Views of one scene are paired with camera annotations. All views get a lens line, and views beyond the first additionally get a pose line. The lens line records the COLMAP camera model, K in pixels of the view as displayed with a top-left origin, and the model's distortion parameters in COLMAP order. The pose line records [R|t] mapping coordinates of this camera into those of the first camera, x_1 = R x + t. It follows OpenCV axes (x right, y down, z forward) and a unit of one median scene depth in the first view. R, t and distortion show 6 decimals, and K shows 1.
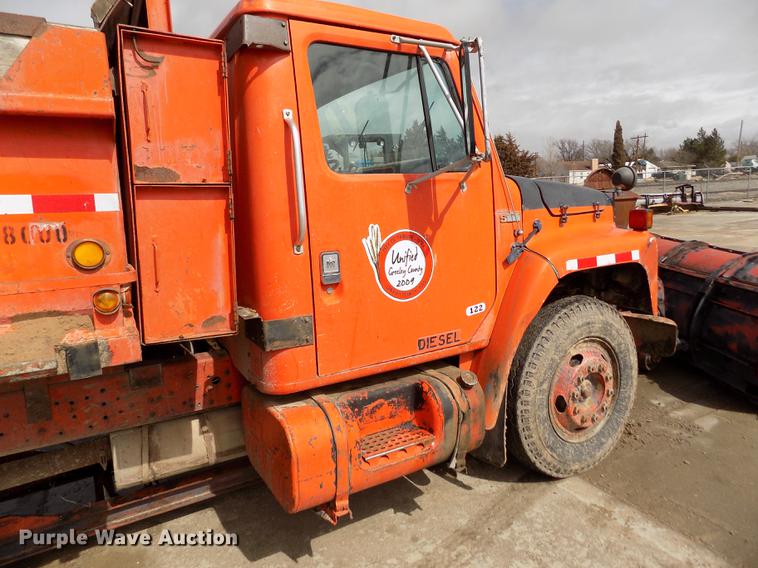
lens RADIAL K [[508.3, 0, 381.3], [0, 508.3, 272.9], [0, 0, 1]] dist [-0.075451, 0.072051]
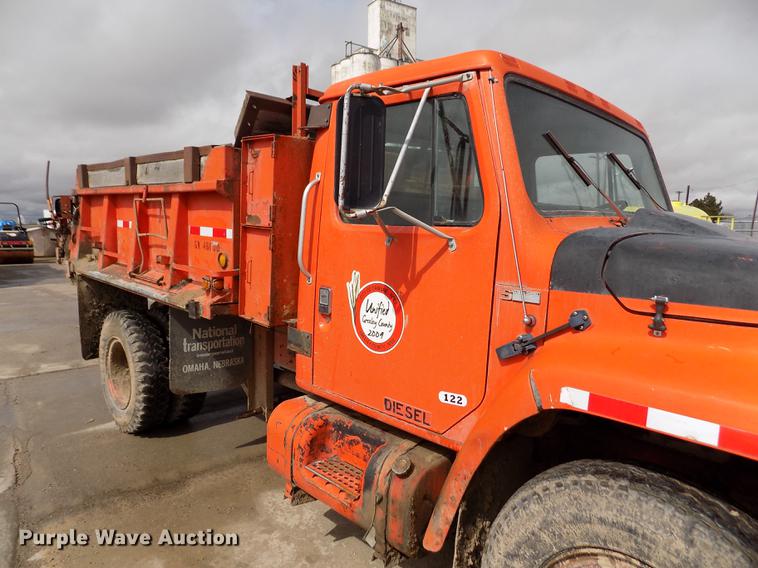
lens RADIAL K [[508.3, 0, 381.3], [0, 508.3, 272.9], [0, 0, 1]] dist [-0.075451, 0.072051]
pose [[0.260811, 0.139789, -0.955215, 0.966388], [-0.184574, 0.978429, 0.092790, -0.189565], [0.947581, 0.152107, 0.280987, 0.704181]]
